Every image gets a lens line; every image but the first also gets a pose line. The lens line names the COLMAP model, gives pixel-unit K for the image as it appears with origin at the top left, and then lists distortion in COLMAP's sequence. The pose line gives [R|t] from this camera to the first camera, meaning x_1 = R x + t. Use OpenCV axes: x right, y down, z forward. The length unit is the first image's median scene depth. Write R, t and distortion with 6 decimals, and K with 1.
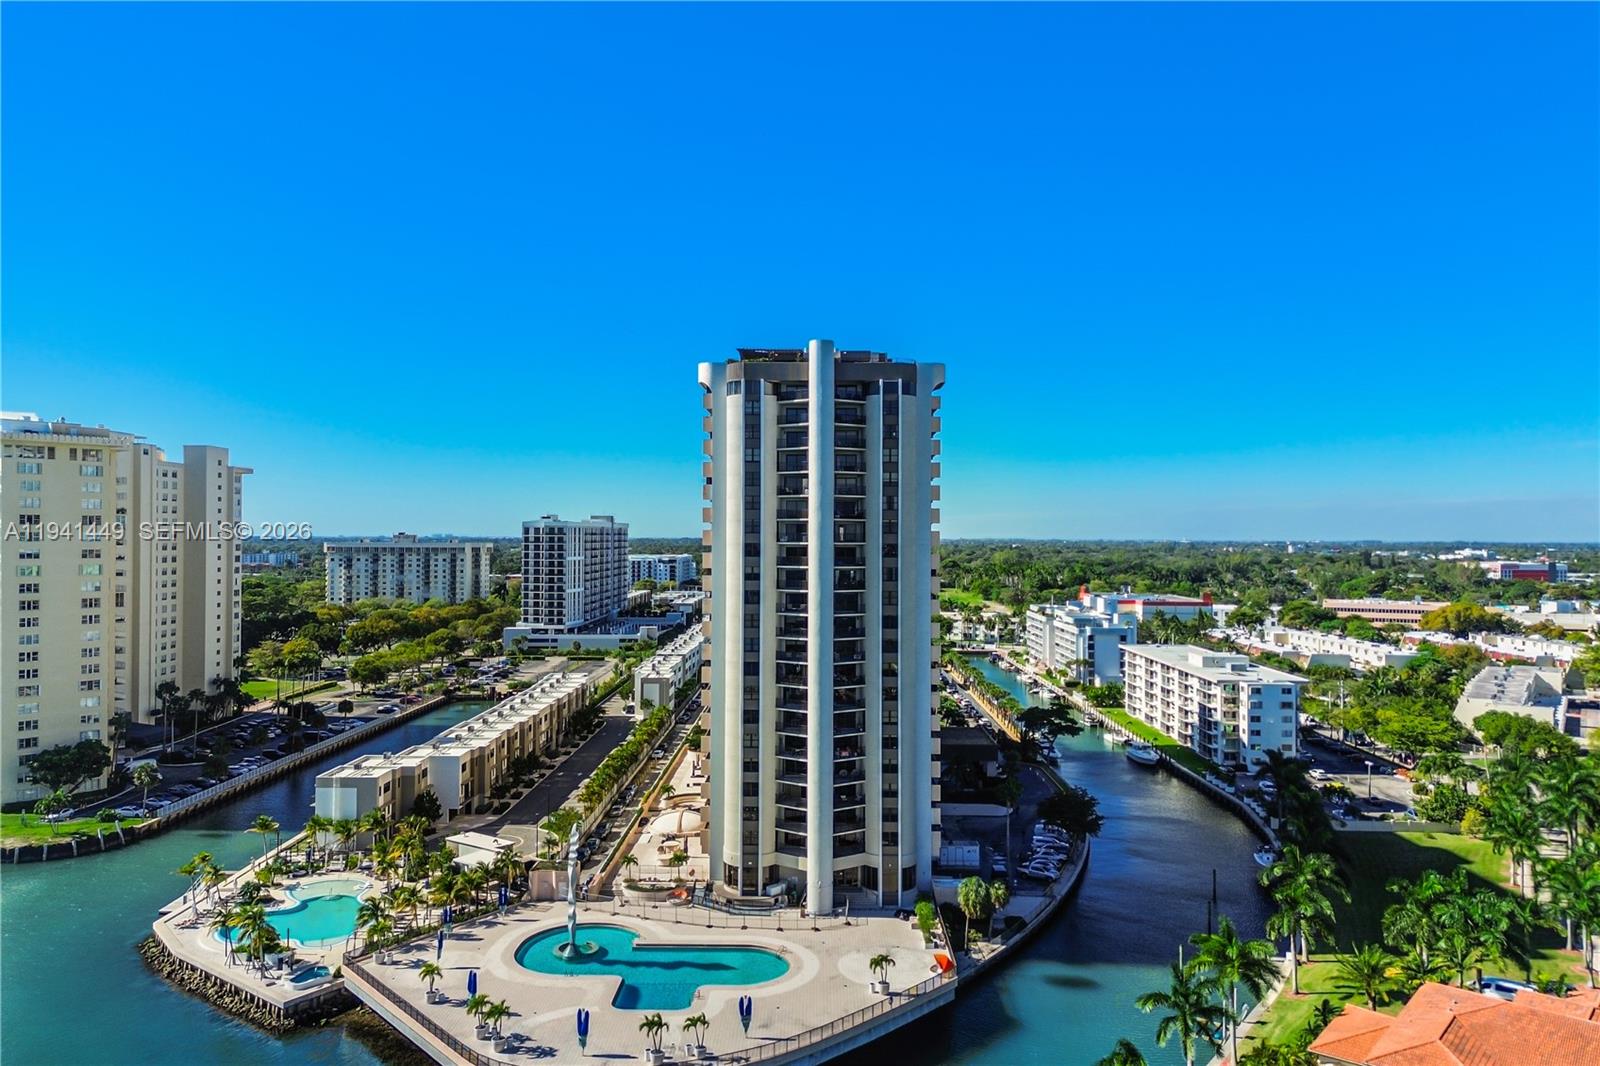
lens RADIAL K [[1117.7, 0, 780.1], [0, 1117.7, 534.2], [0, 0, 1]] dist [0.078563, -0.086770]
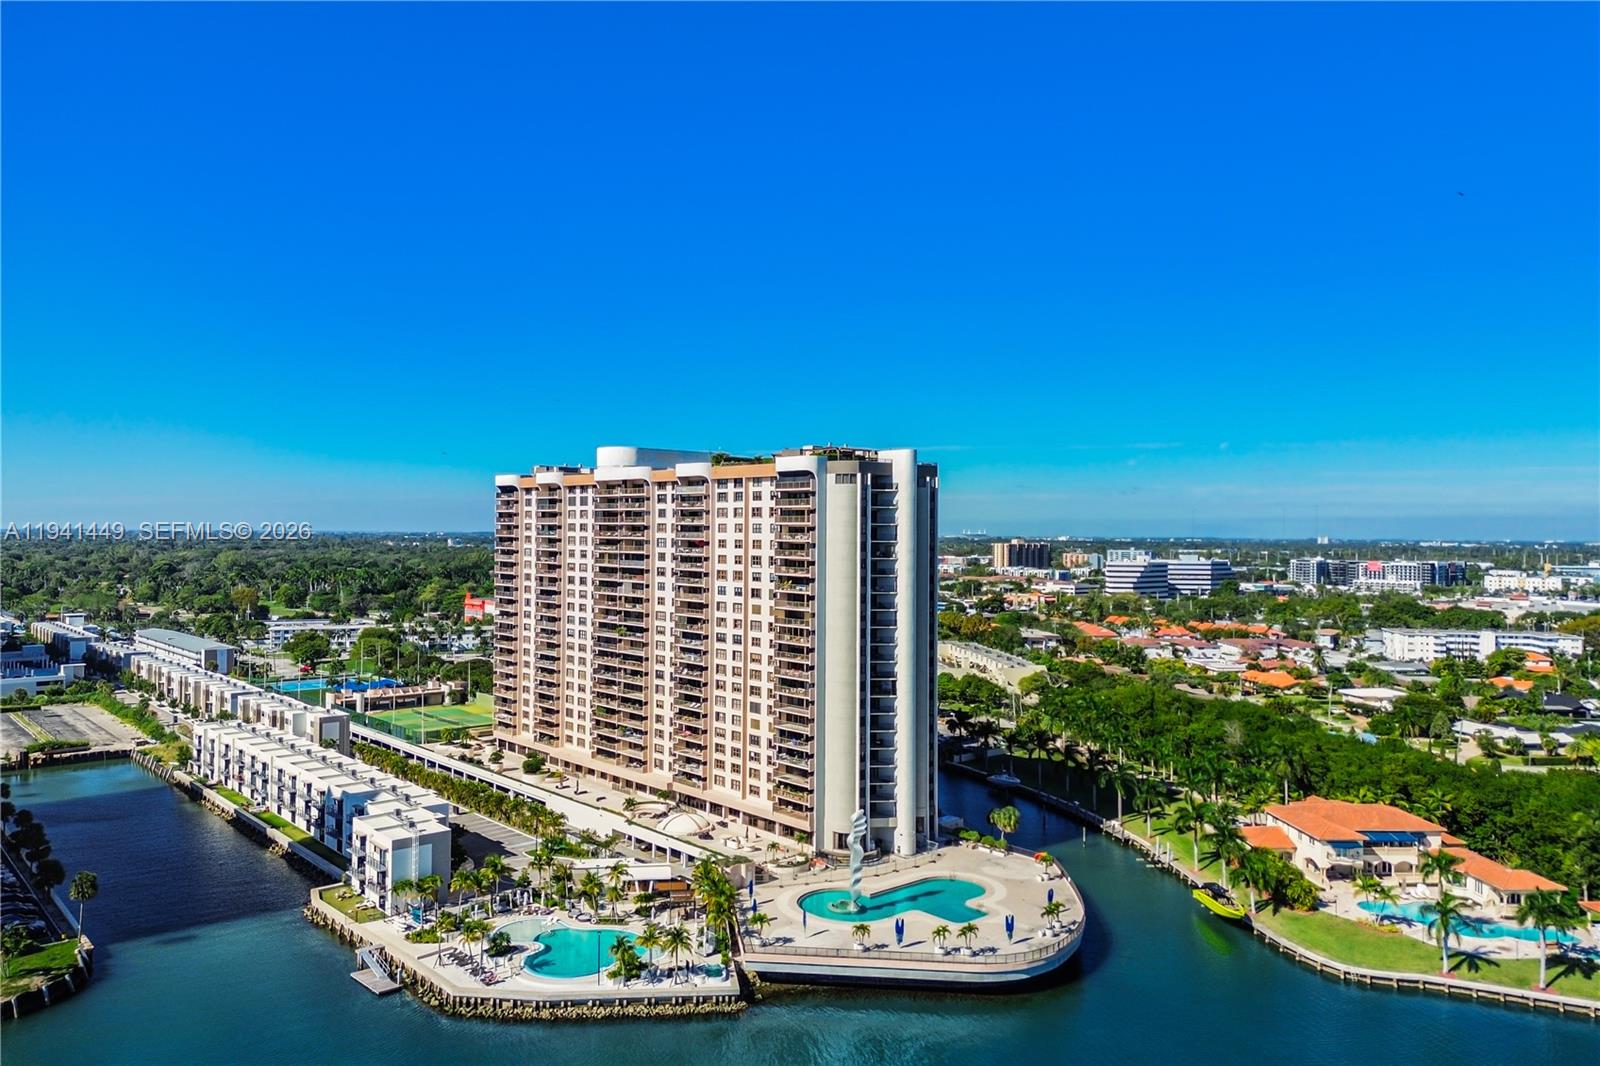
lens RADIAL K [[1130.2, 0, 801.9], [0, 1130.2, 520.6], [0, 0, 1]] dist [0.081877, -0.065541]
pose [[0.728563, 0.014914, 0.684816, -1.023158], [-0.013864, 0.999879, -0.007026, -0.070120], [-0.684838, -0.004375, 0.728682, 0.047262]]
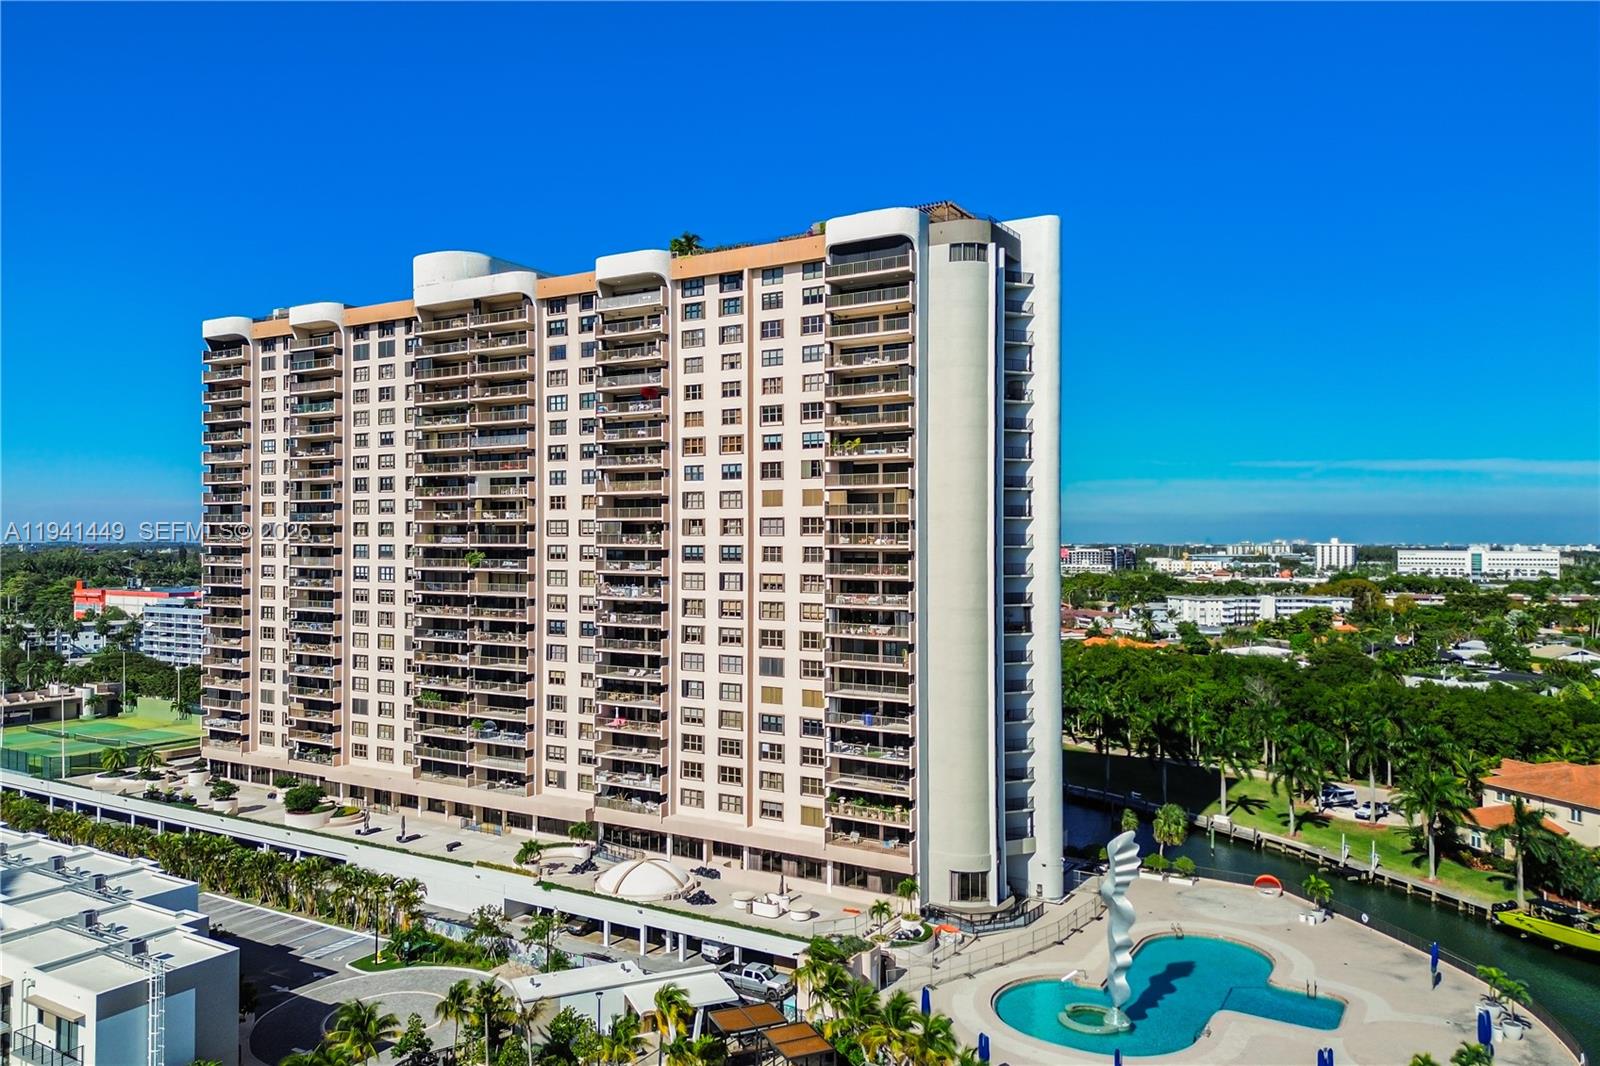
lens RADIAL K [[1133.5, 0, 800.0], [0, 1133.5, 533.0], [0, 0, 1]] dist [0.073830, -0.063239]
pose [[0.496603, 0.010014, 0.867920, -0.786564], [-0.007712, 0.999945, -0.007124, 0.068653], [-0.867943, -0.003155, 0.496653, 0.717963]]
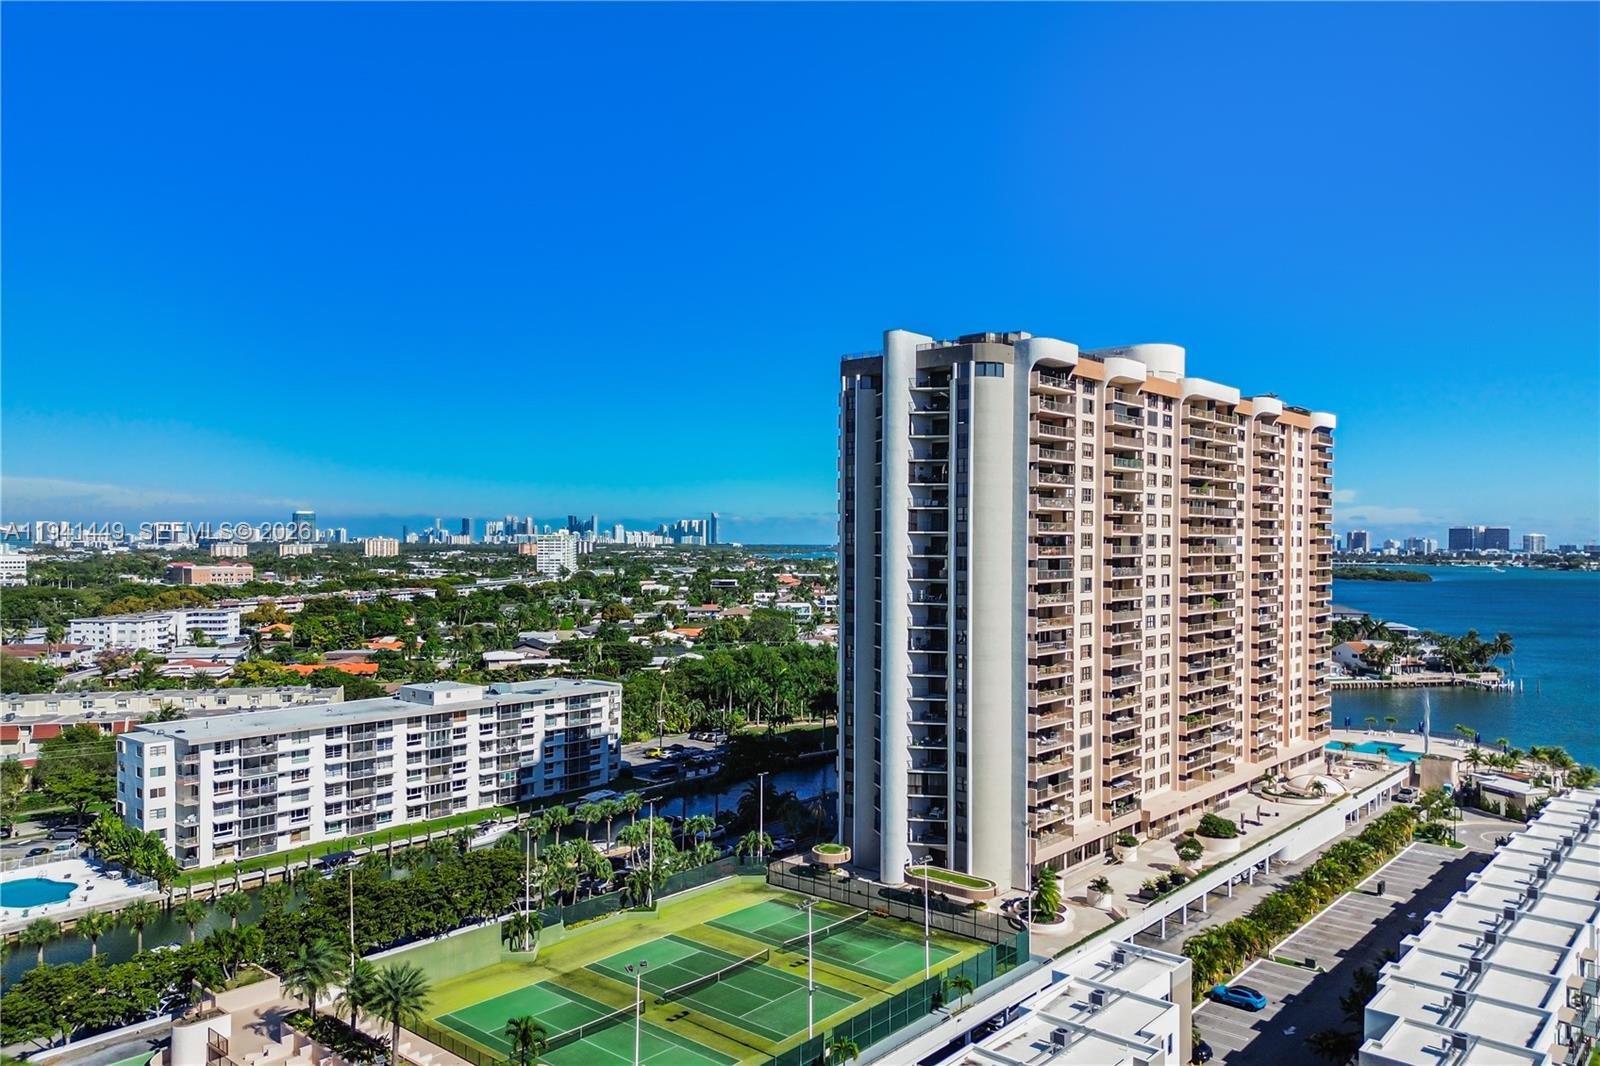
lens RADIAL K [[1130.2, 0, 801.9], [0, 1130.2, 520.6], [0, 0, 1]] dist [0.081877, -0.065541]
pose [[-0.772631, 0.011903, 0.634744, -0.518075], [-0.005299, 0.999668, -0.025197, 0.030049], [-0.634833, -0.022832, -0.772312, 2.755422]]
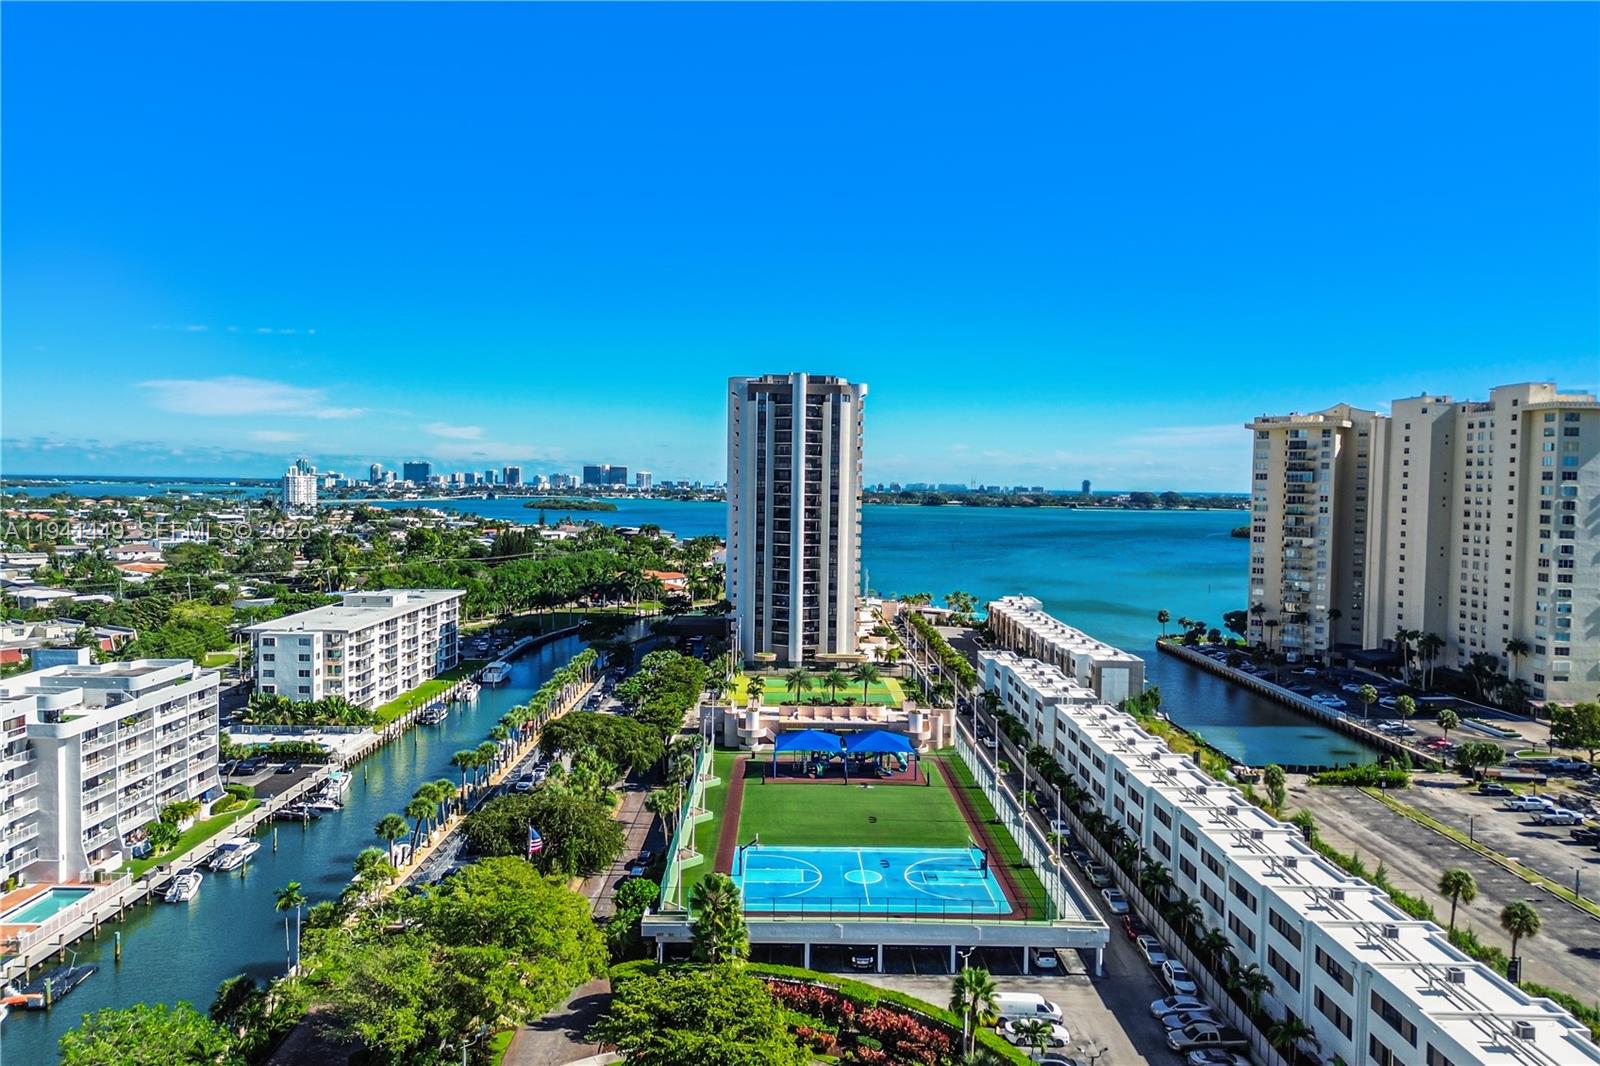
lens RADIAL K [[1132.3, 0, 786.6], [0, 1132.3, 534.3], [0, 0, 1]] dist [0.113447, -0.130993]
pose [[-0.999684, -0.009525, -0.023280, 0.135491], [-0.010444, 0.999158, 0.039673, 0.026708], [0.022883, 0.039904, -0.998941, 3.825589]]
